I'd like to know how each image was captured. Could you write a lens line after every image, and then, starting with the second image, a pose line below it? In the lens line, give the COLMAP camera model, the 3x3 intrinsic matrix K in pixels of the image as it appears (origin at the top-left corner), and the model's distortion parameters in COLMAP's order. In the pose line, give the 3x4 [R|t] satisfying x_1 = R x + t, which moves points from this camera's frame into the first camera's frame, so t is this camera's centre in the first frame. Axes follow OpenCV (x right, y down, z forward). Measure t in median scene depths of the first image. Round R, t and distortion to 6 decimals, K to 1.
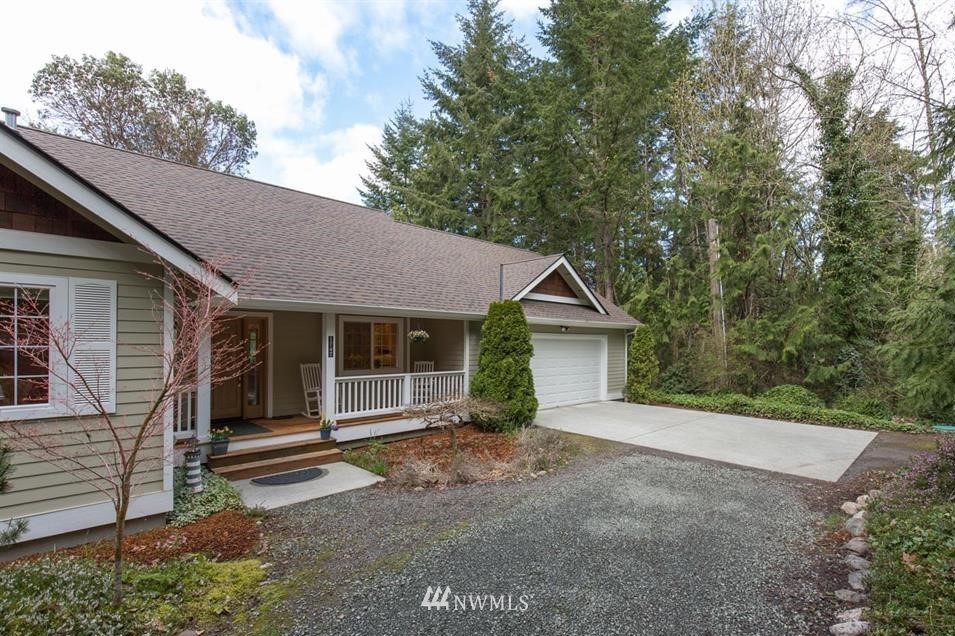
lens RADIAL K [[463.9, 0, 503.6], [0, 463.9, 345.8], [0, 0, 1]] dist [-0.001739, -0.001373]
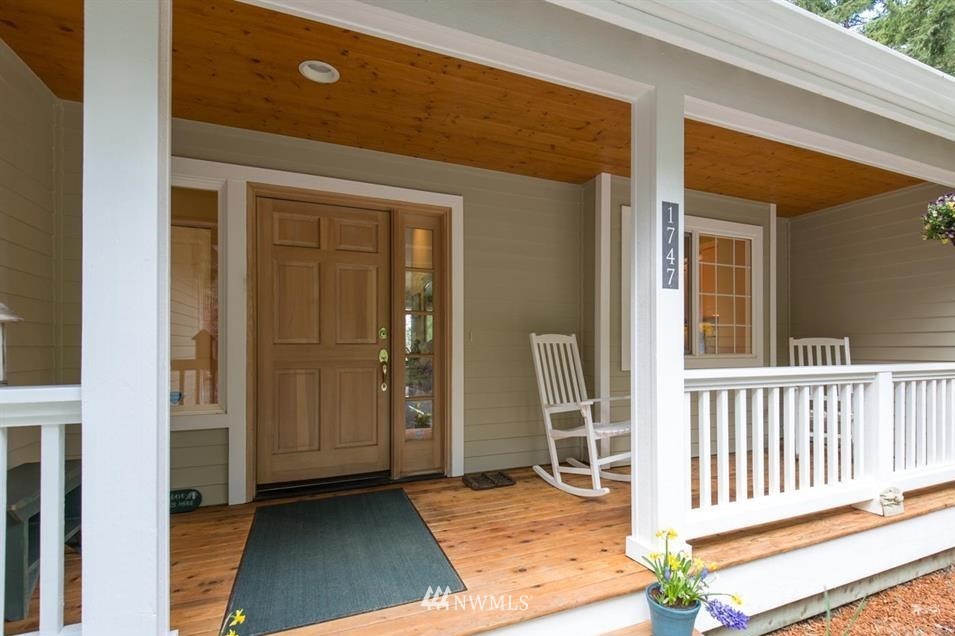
lens RADIAL K [[463.9, 0, 503.6], [0, 463.9, 345.8], [0, 0, 1]] dist [-0.001739, -0.001373]
pose [[0.927928, -0.002875, -0.372748, -0.328331], [0.001474, 0.999991, -0.004044, 0.050743], [0.372756, 0.003203, 0.927924, 0.665042]]
